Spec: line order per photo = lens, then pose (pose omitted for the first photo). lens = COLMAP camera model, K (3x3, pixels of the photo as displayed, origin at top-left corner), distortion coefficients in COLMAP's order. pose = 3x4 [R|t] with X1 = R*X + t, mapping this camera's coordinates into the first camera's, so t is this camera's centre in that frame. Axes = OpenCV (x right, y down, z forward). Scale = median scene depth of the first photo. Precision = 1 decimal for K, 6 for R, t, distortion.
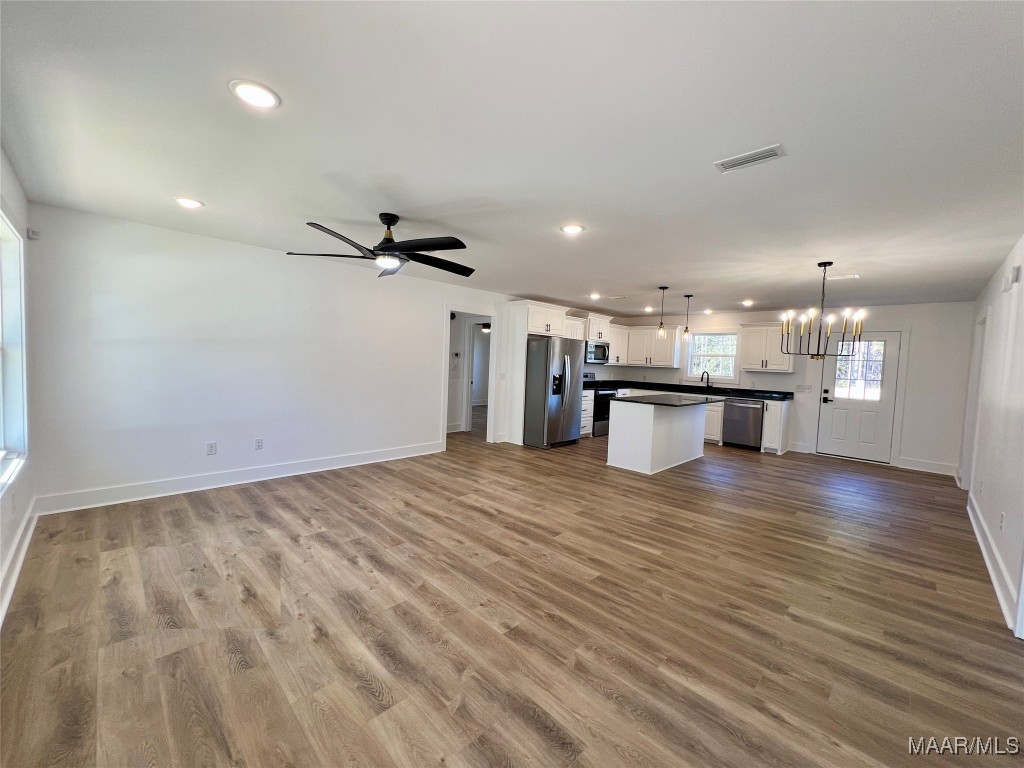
lens RADIAL K [[410.9, 0, 511.0], [0, 410.9, 385.6], [0, 0, 1]] dist [-0.001515, -0.000084]
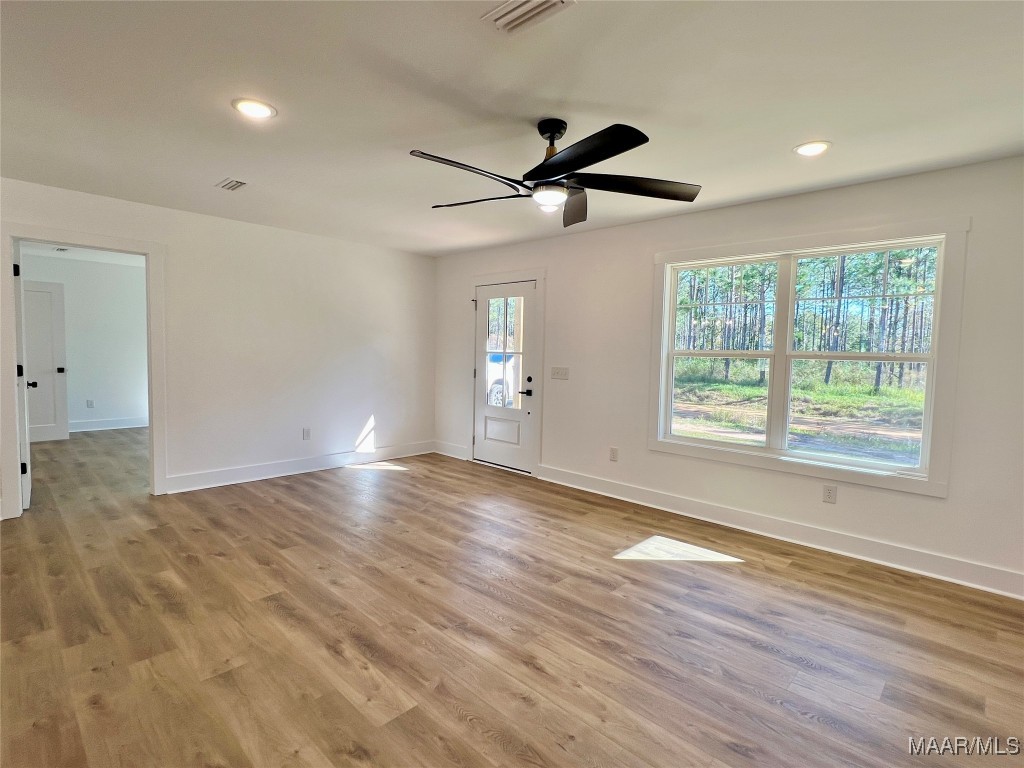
lens RADIAL K [[506.8, 0, 509.3], [0, 506.8, 379.2], [0, 0, 1]] dist [-0.001030, 0.000655]
pose [[-0.997843, -0.061005, -0.024261, -0.204116], [-0.063483, 0.990781, 0.119676, -0.091836], [0.016736, 0.120958, -0.992517, 1.601250]]
